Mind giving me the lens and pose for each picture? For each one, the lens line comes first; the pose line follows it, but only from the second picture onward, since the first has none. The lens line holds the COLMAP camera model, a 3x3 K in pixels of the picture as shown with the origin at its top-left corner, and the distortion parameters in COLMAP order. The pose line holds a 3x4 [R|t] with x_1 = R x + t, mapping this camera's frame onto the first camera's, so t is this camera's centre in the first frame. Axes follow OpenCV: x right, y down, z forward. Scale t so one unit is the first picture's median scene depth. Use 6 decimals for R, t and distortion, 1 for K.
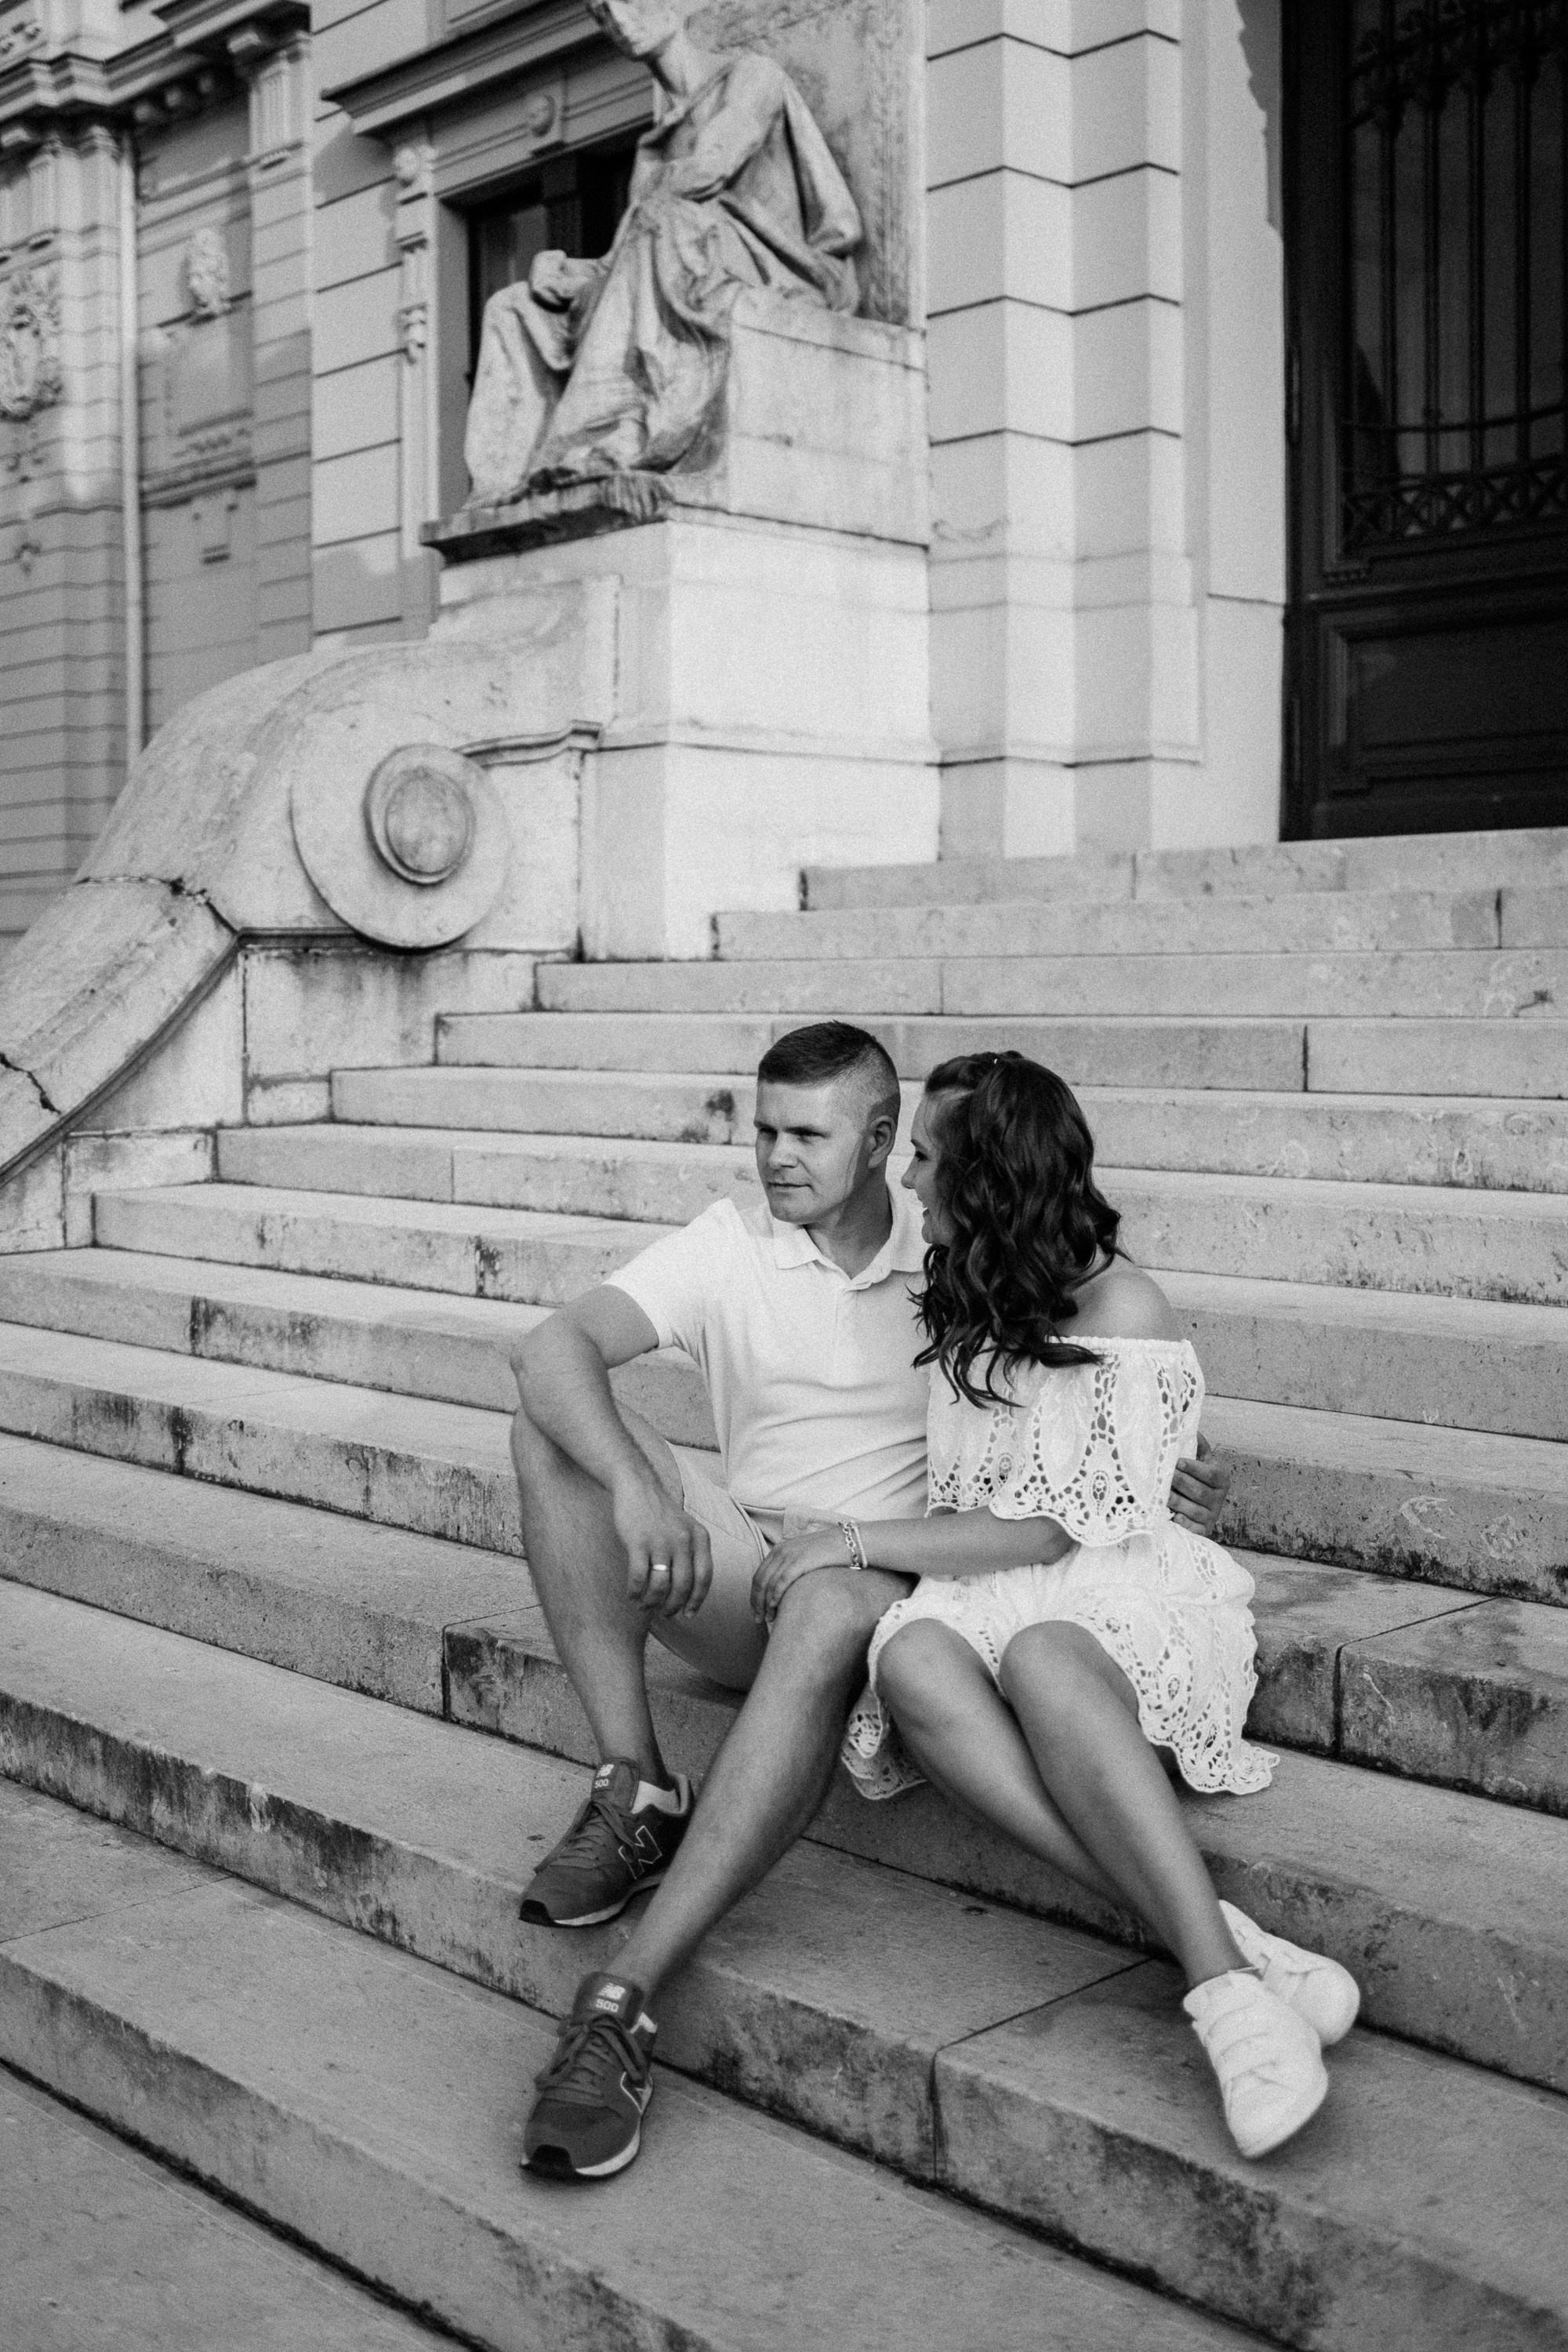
lens RADIAL K [[2724.0, 0, 856.6], [0, 2724.0, 990.5], [0, 0, 1]] dist [-0.002015, 0.102984]
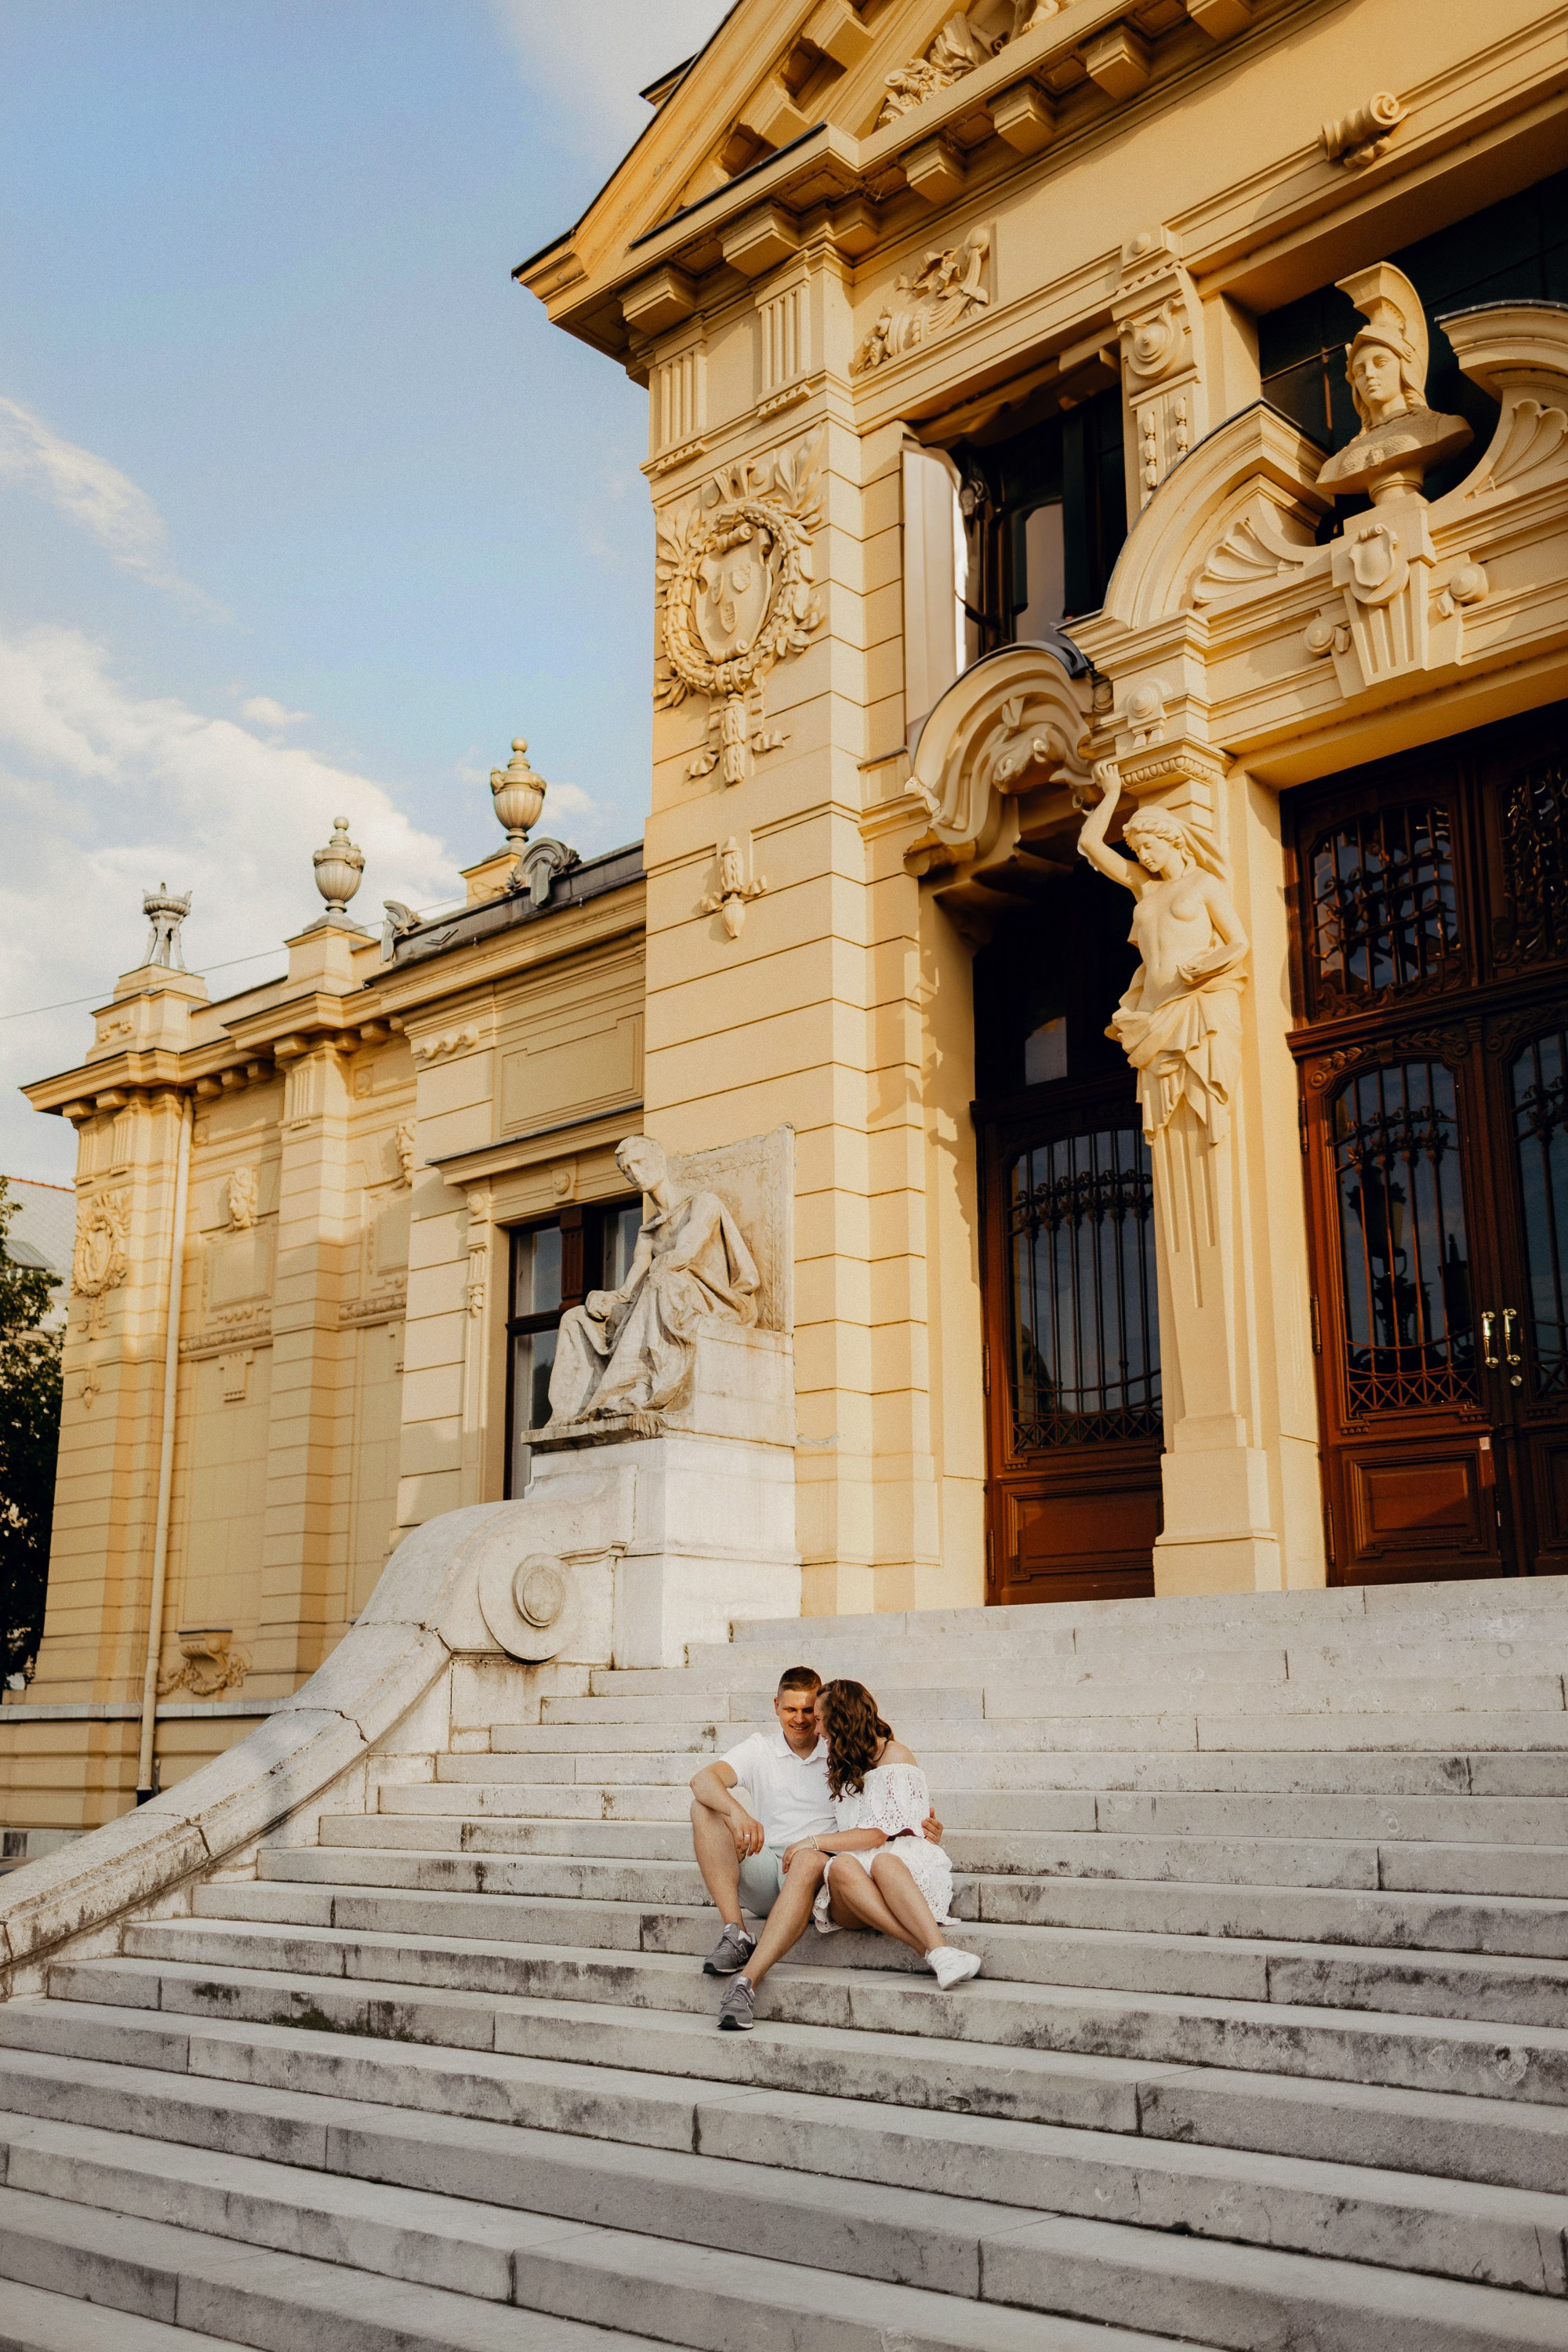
lens RADIAL K [[2316.7, 0, 794.5], [0, 2316.7, 1139.8], [0, 0, 1]] dist [-0.007963, 0.054653]
pose [[0.998424, 0.016946, 0.053498, -0.065805], [-0.002745, 0.966922, -0.255059, 0.041311], [-0.056050, 0.254511, 0.965444, -0.624149]]
